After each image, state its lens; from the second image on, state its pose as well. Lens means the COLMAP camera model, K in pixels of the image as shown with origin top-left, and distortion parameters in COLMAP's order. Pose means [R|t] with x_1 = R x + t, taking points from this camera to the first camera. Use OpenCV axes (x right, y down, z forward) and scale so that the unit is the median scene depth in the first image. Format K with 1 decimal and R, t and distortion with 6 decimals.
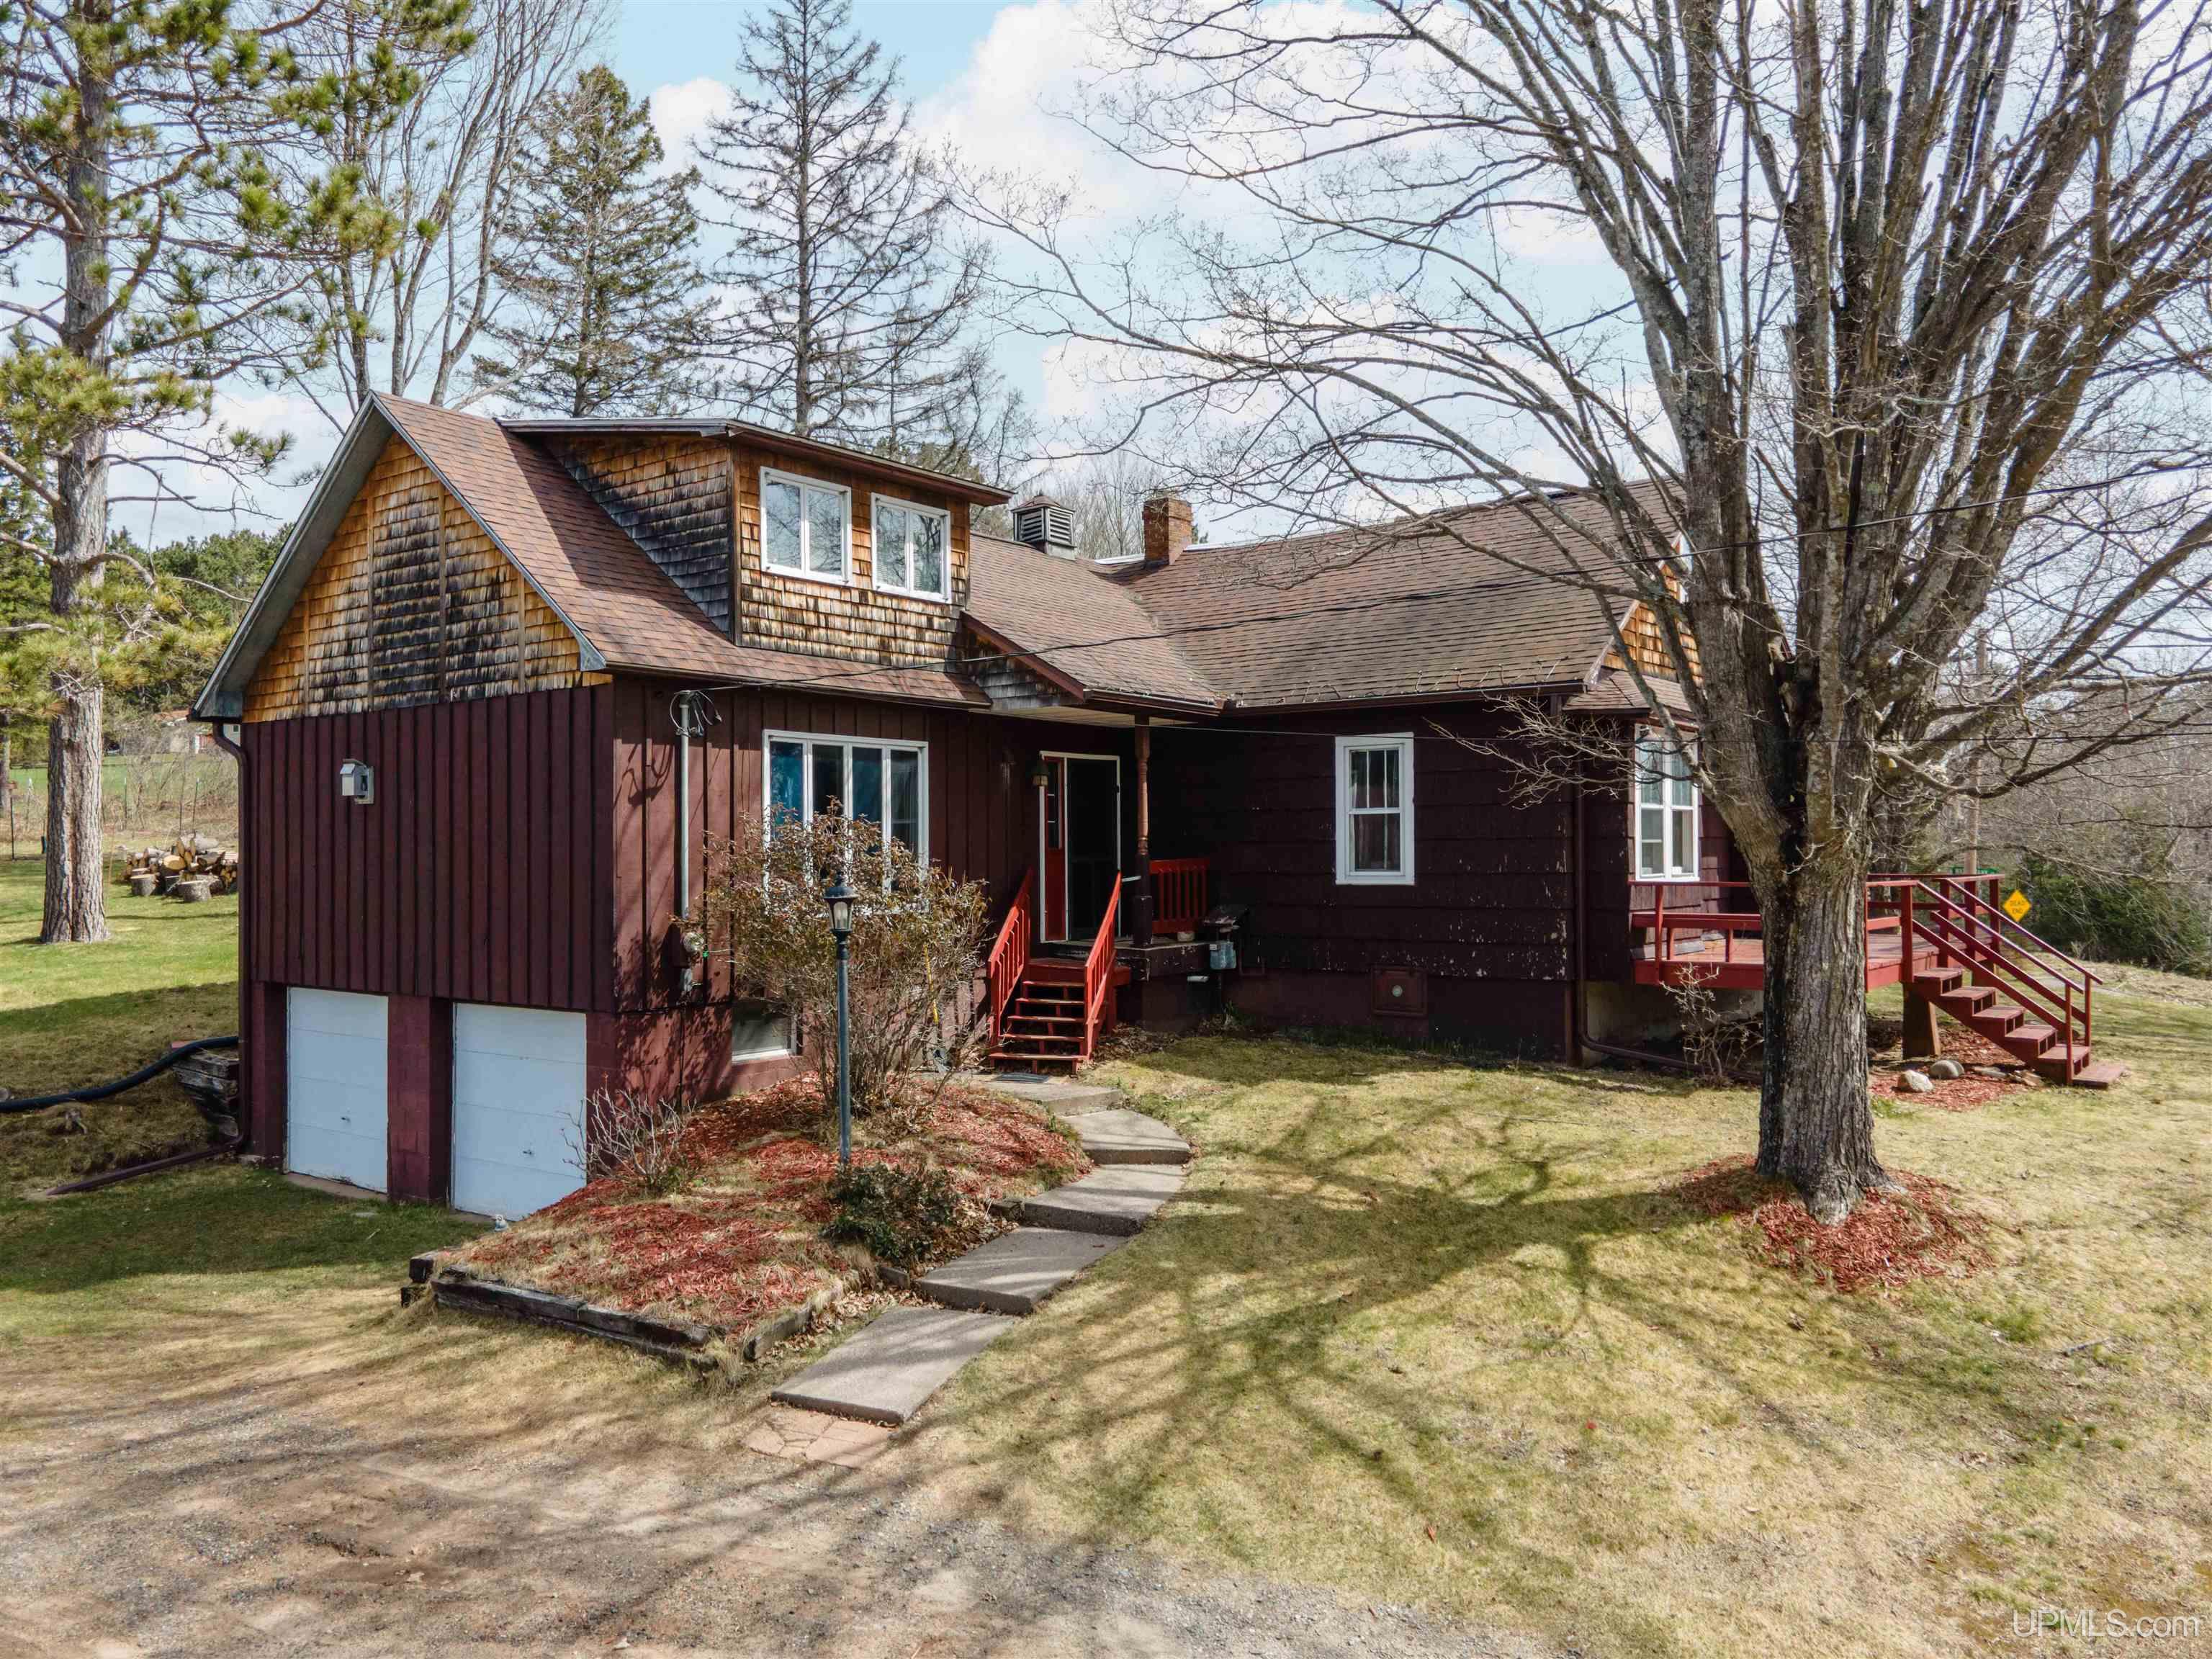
lens RADIAL K [[1598.6, 0, 1106.0], [0, 1598.6, 829.5], [0, 0, 1]] dist [0.002354, 0.072070]
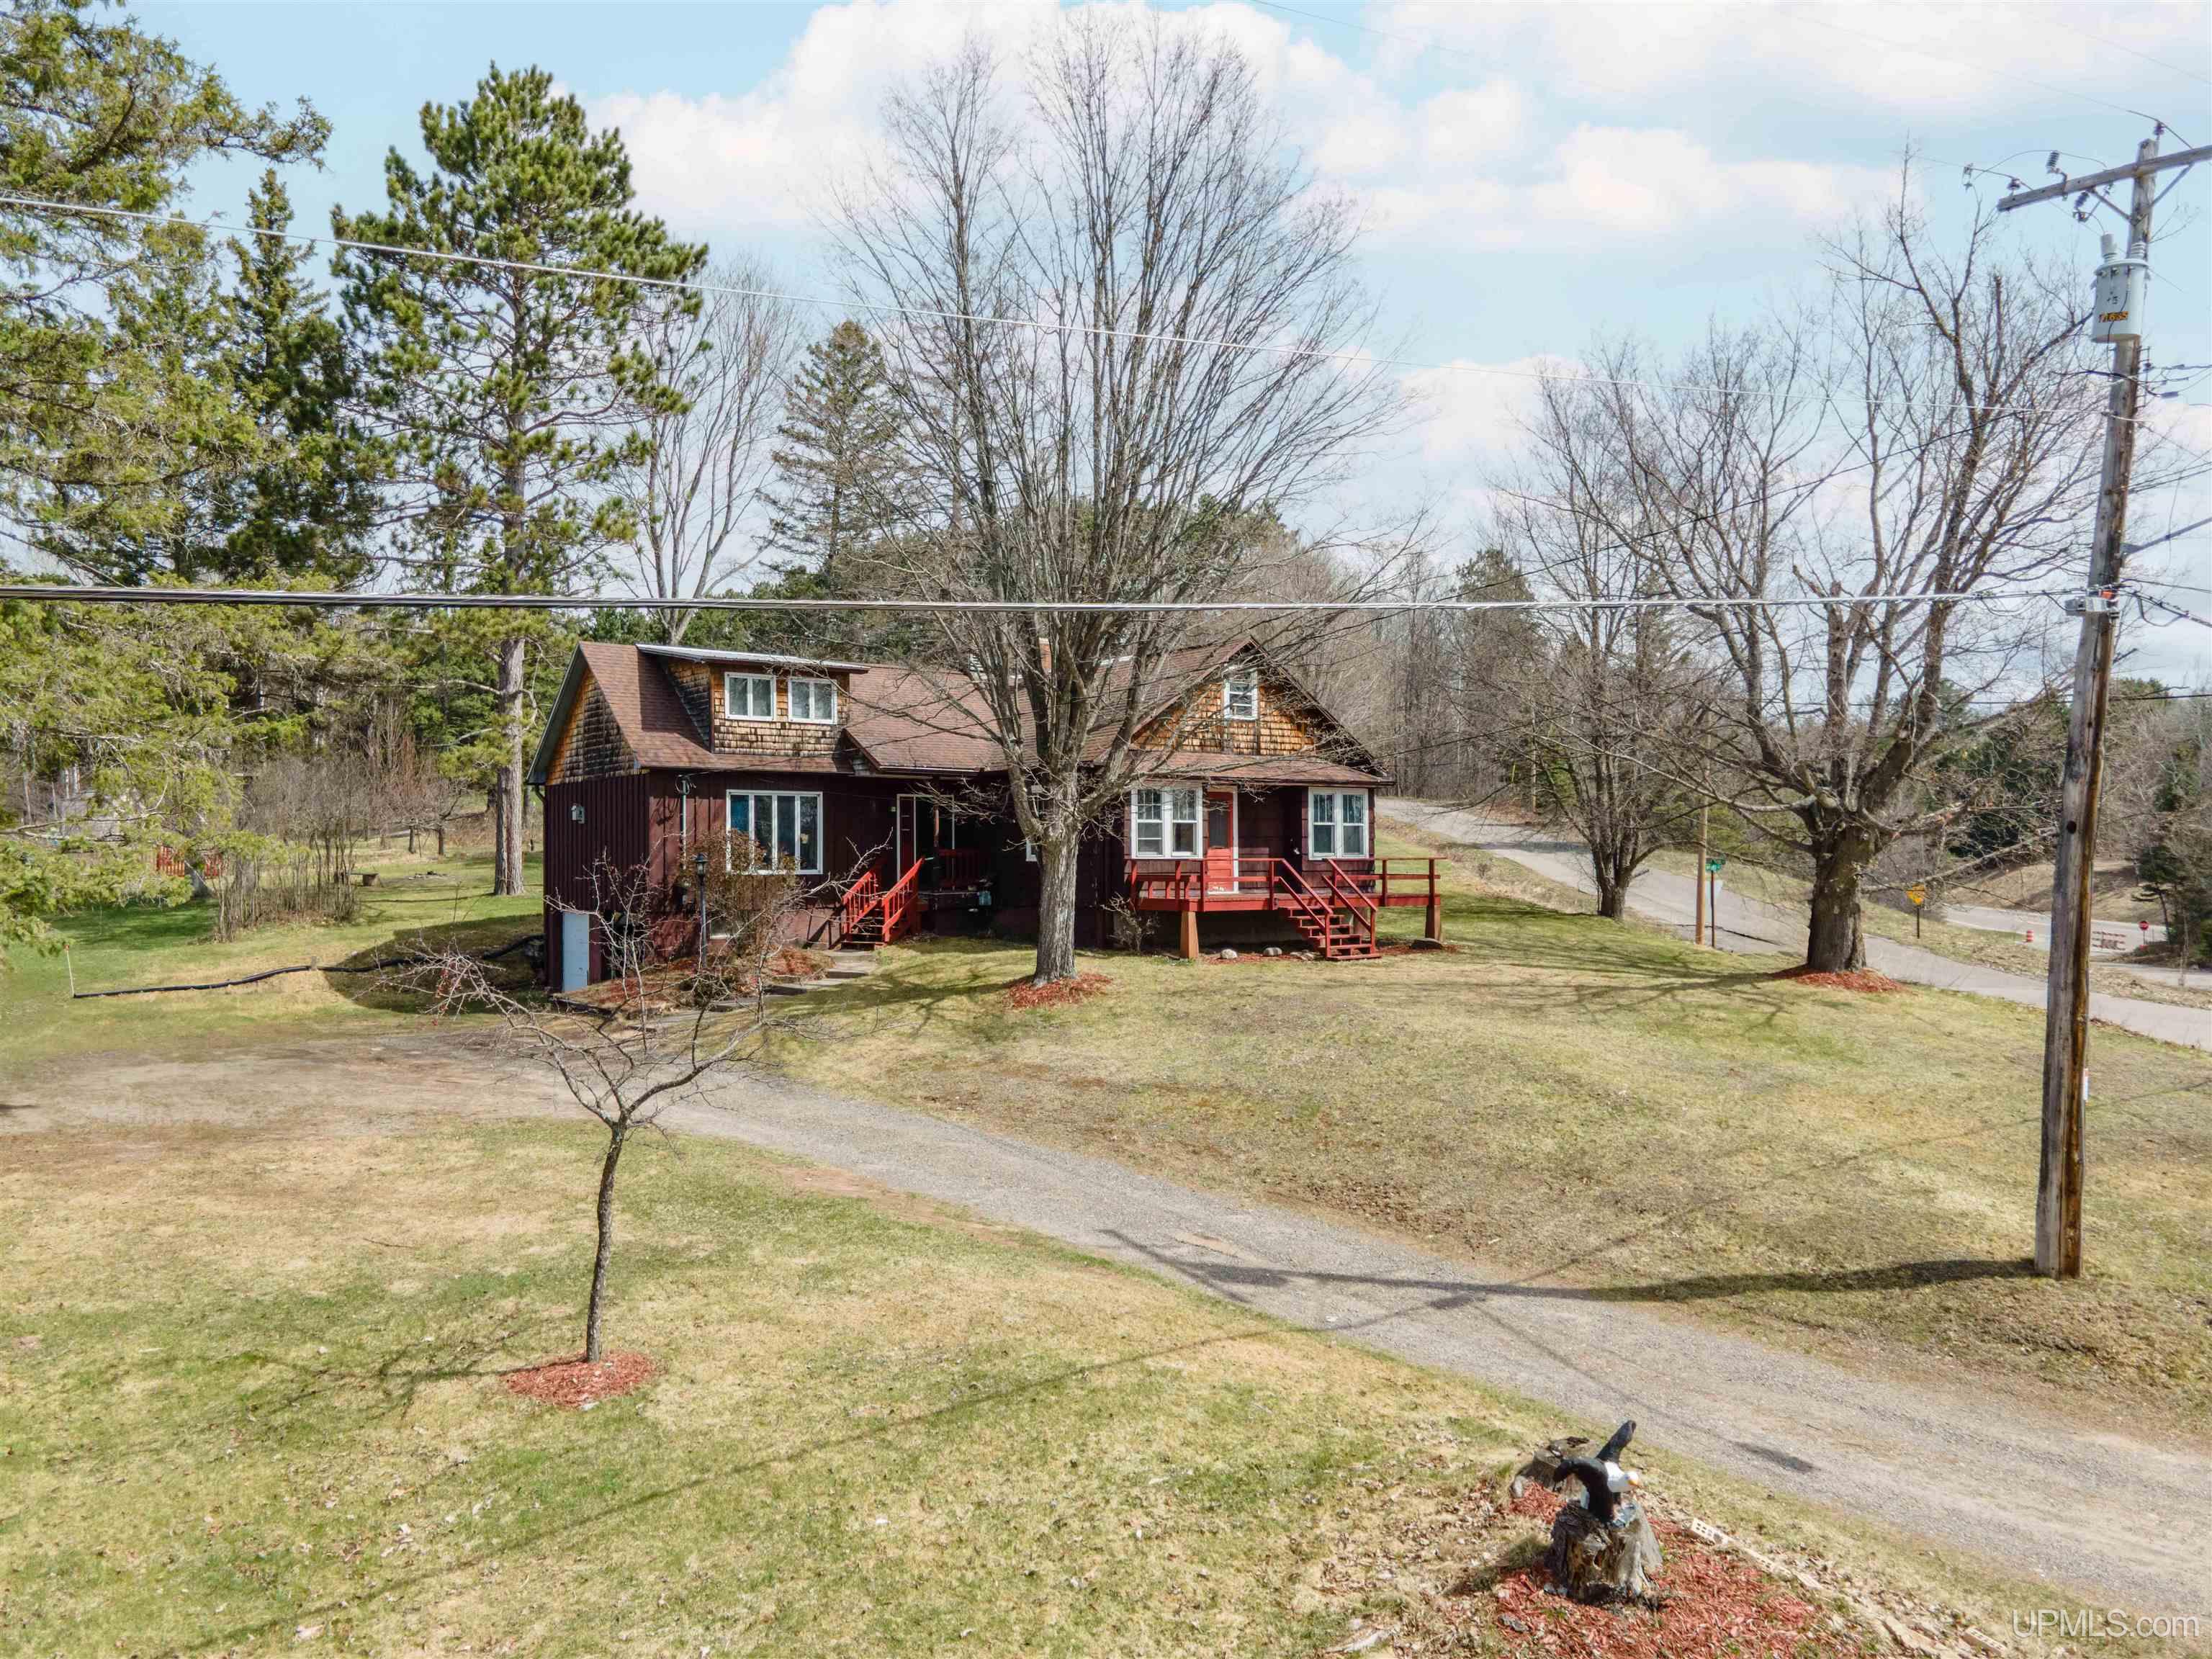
lens RADIAL K [[1598.6, 0, 1106.0], [0, 1598.6, 829.5], [0, 0, 1]] dist [0.002354, 0.072070]
pose [[0.960710, -0.003610, -0.277529, 0.852745], [0.002684, 0.999989, -0.003718, 0.002279], [0.277540, 0.002827, 0.960710, -0.927199]]
